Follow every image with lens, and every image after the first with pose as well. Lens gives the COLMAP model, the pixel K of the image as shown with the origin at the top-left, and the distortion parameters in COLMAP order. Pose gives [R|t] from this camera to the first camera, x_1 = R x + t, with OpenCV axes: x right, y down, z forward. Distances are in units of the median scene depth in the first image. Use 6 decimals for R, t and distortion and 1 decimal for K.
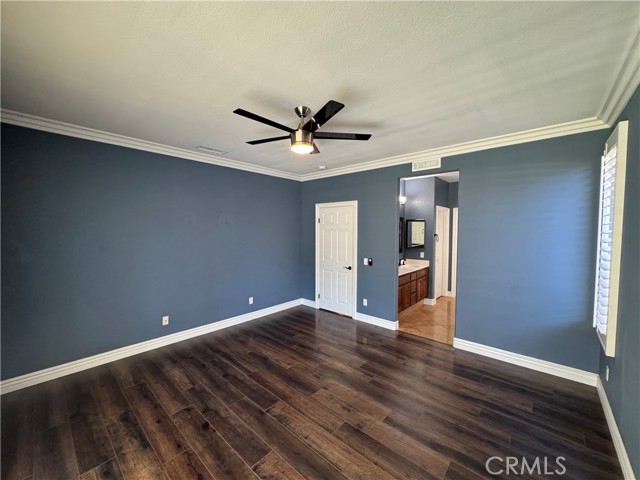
lens RADIAL K [[256.6, 0, 323.6], [0, 256.6, 243.6], [0, 0, 1]] dist [-0.004966, 0.001200]
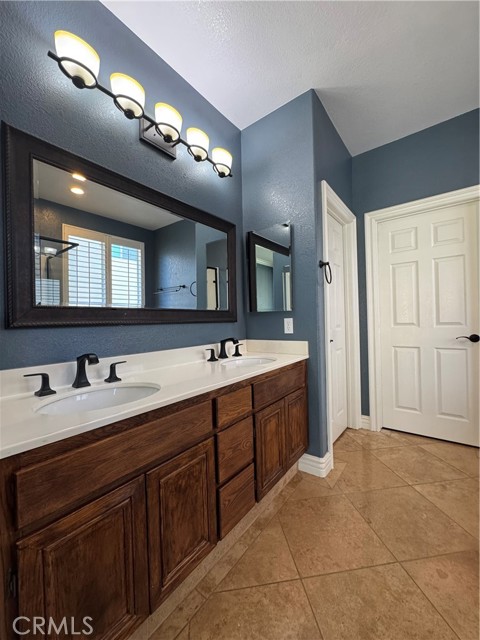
lens RADIAL K [[256.6, 0, 241.3], [0, 256.6, 321.1], [0, 0, 1]] dist [-0.004966, 0.001200]
pose [[0.997123, -0.034766, 0.067356, 0.306774], [0.037968, 0.998180, -0.046854, 0.052955], [-0.065604, 0.049277, 0.996628, 0.676367]]
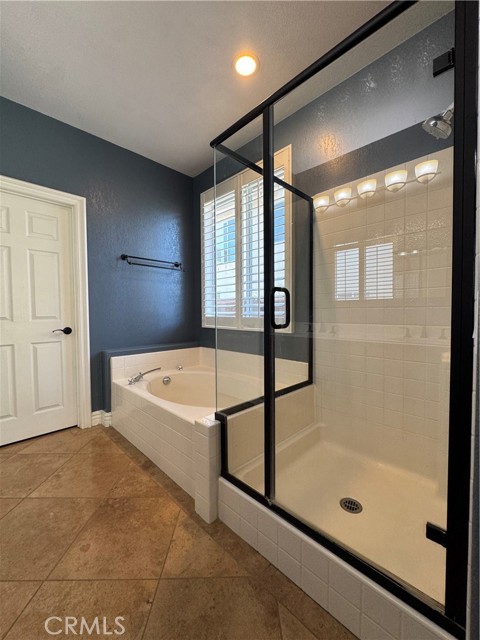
lens RADIAL K [[256.6, 0, 239.1], [0, 256.6, 320.8], [0, 0, 1]] dist [-0.004966, 0.001200]
pose [[0.058417, -0.046785, 0.997195, 0.272044], [0.061000, 0.997202, 0.043212, 0.056685], [-0.996427, 0.058305, 0.061107, 0.724495]]
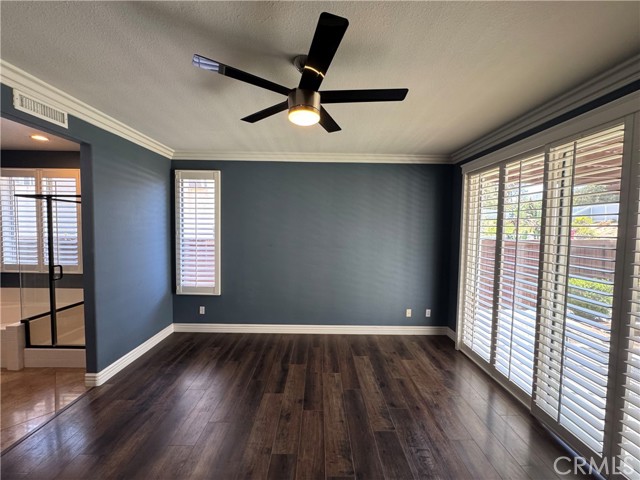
lens RADIAL K [[256.6, 0, 319.0], [0, 256.6, 239.1], [0, 0, 1]] dist [-0.004966, 0.001200]
pose [[-0.659858, -0.051268, 0.749639, -0.288416], [0.024867, 0.995633, 0.089980, -0.044160], [-0.750978, 0.078016, -0.655702, 0.636972]]
